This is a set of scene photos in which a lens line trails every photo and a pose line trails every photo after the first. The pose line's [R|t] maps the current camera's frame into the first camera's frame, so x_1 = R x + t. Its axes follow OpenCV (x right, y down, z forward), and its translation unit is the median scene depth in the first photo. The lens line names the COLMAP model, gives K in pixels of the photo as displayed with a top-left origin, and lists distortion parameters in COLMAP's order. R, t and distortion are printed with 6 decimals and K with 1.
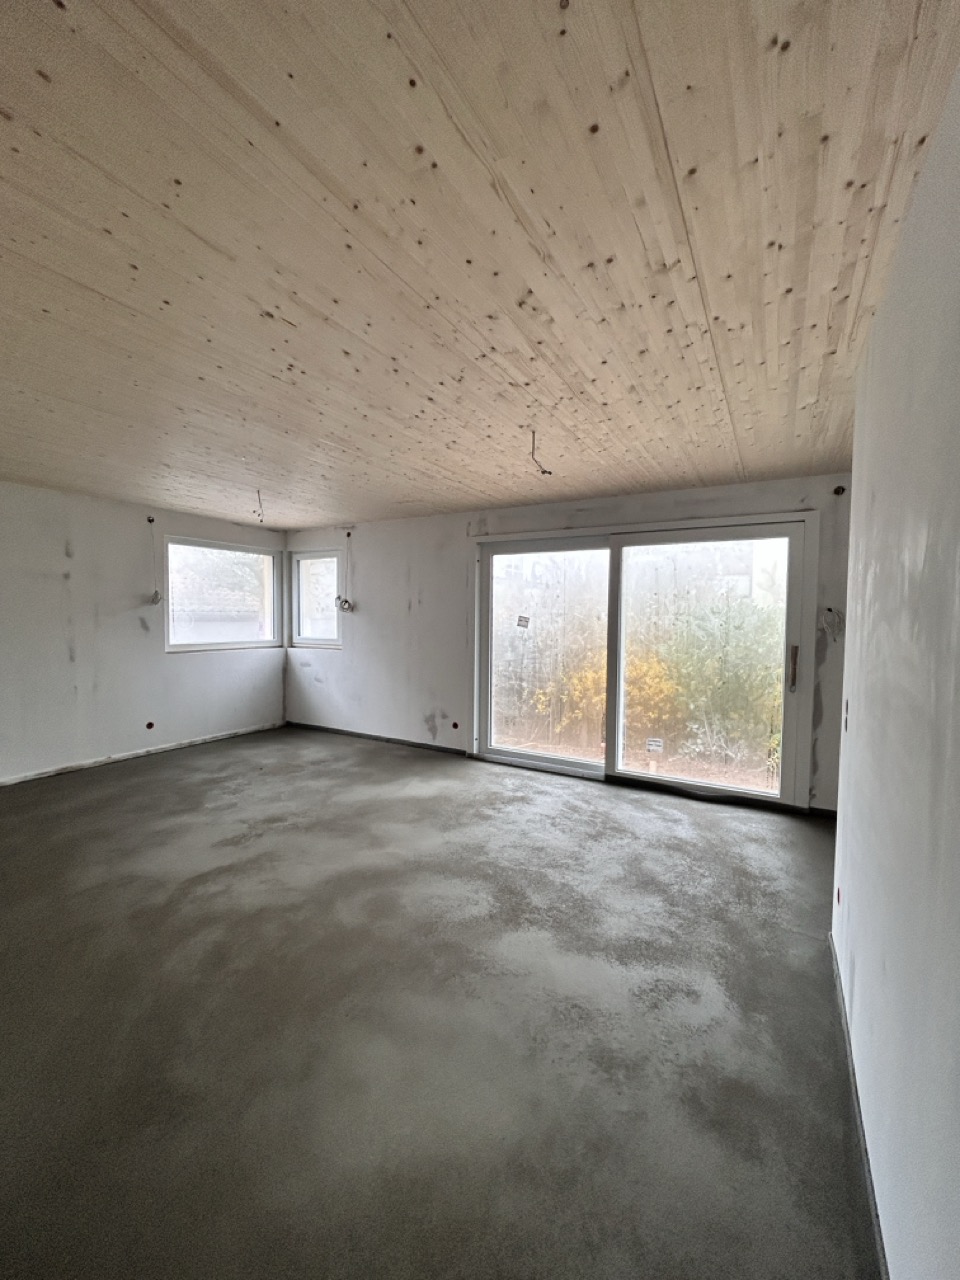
lens RADIAL K [[518.6, 0, 480.6], [0, 518.6, 639.1], [0, 0, 1]] dist [-0.001137, -0.000543]
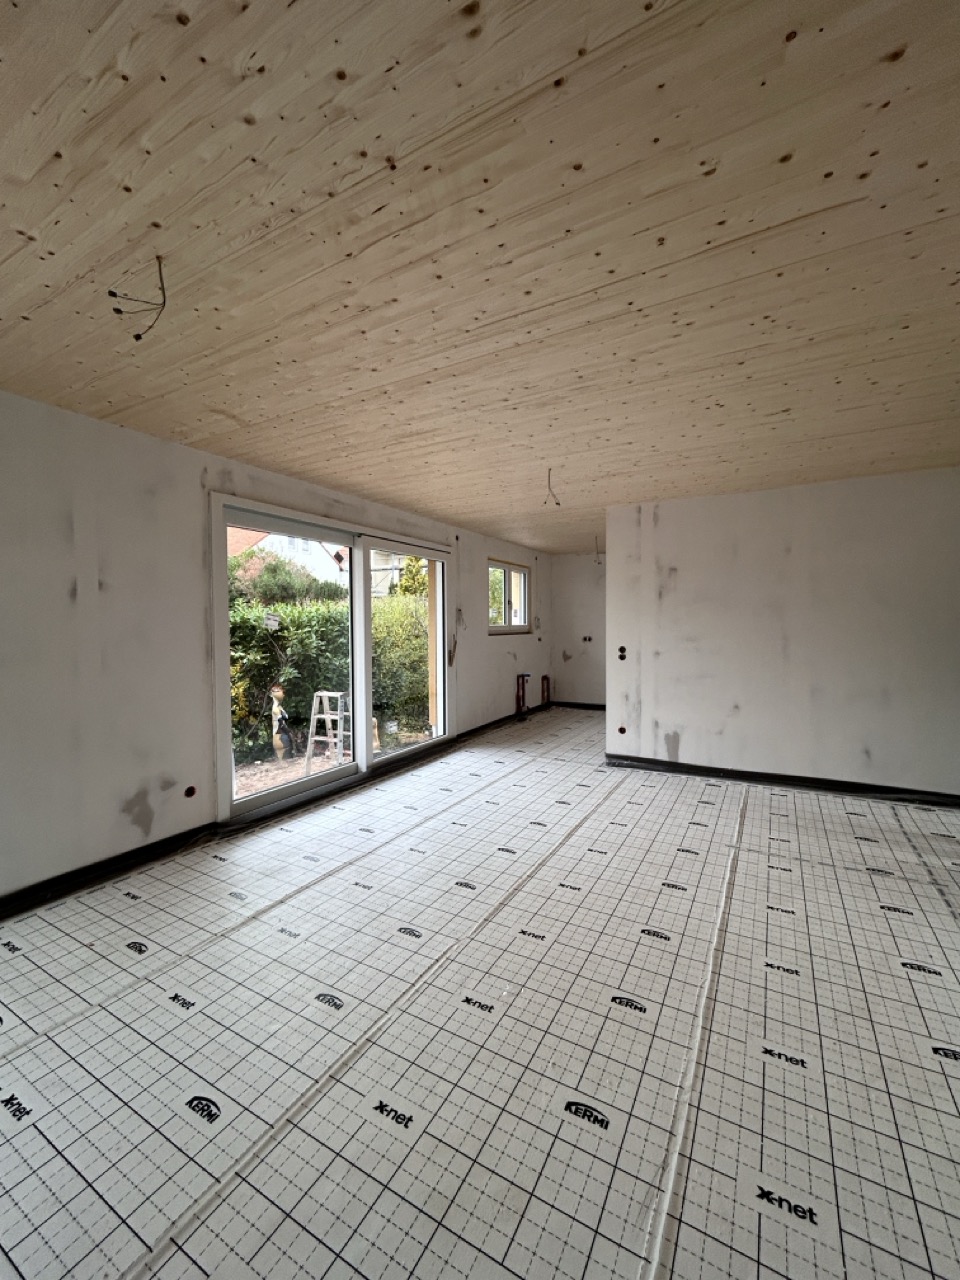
lens RADIAL K [[518.6, 0, 480.6], [0, 518.6, 639.1], [0, 0, 1]] dist [-0.001137, -0.000543]
pose [[-0.008923, -0.038498, 0.999219, -0.848671], [0.054390, 0.997761, 0.038928, -0.023636], [-0.998480, 0.054695, -0.006809, 0.842495]]
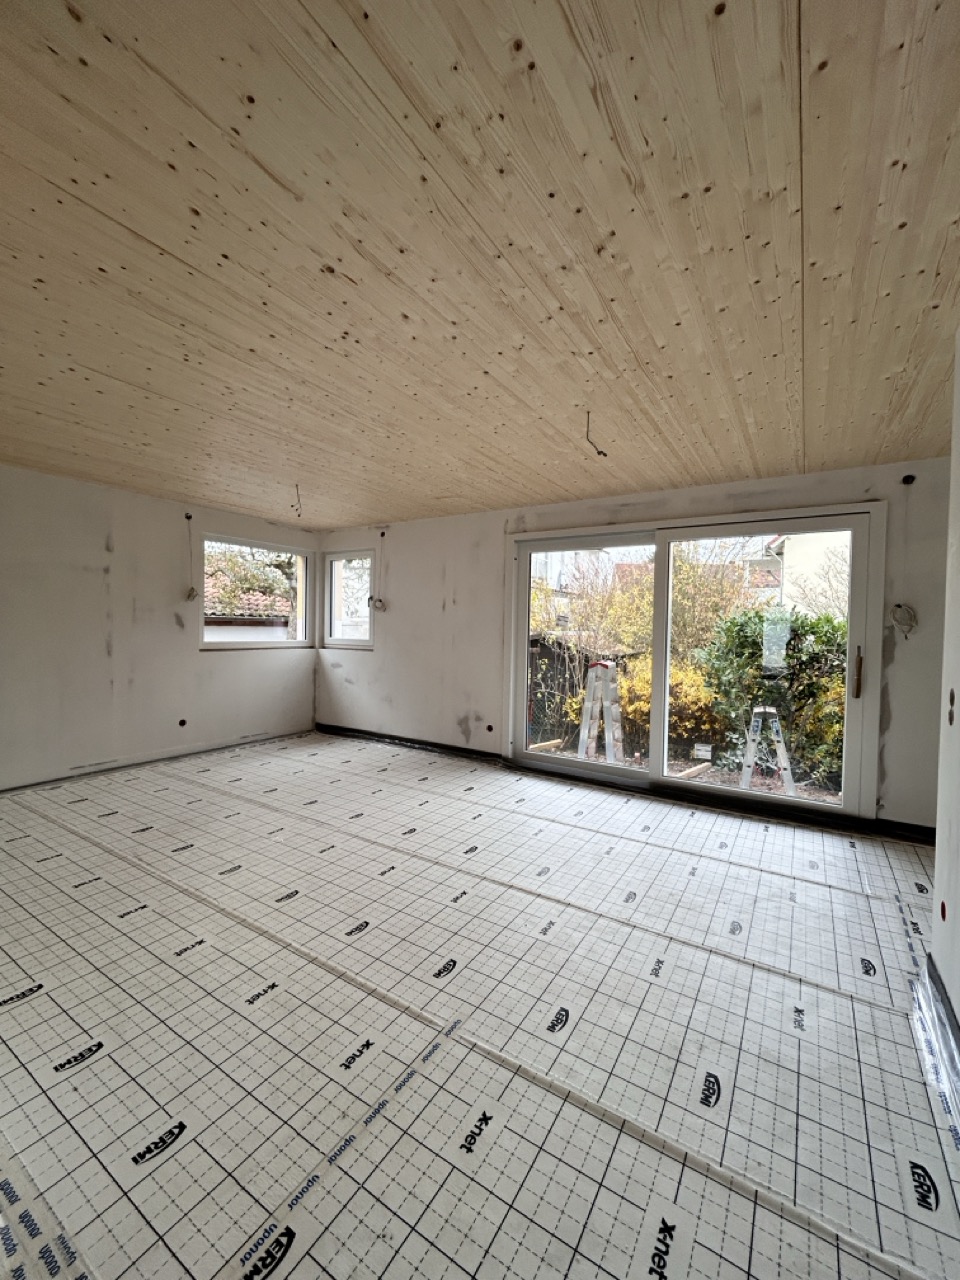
lens RADIAL K [[517.5, 0, 480.0], [0, 517.5, 640.0], [0, 0, 1]] dist [-0.001094, -0.000742]
pose [[0.999137, 0.011264, -0.039975, -0.038427], [-0.012232, 0.999636, -0.024055, 0.031970], [0.039690, 0.024524, 0.998911, 0.034906]]
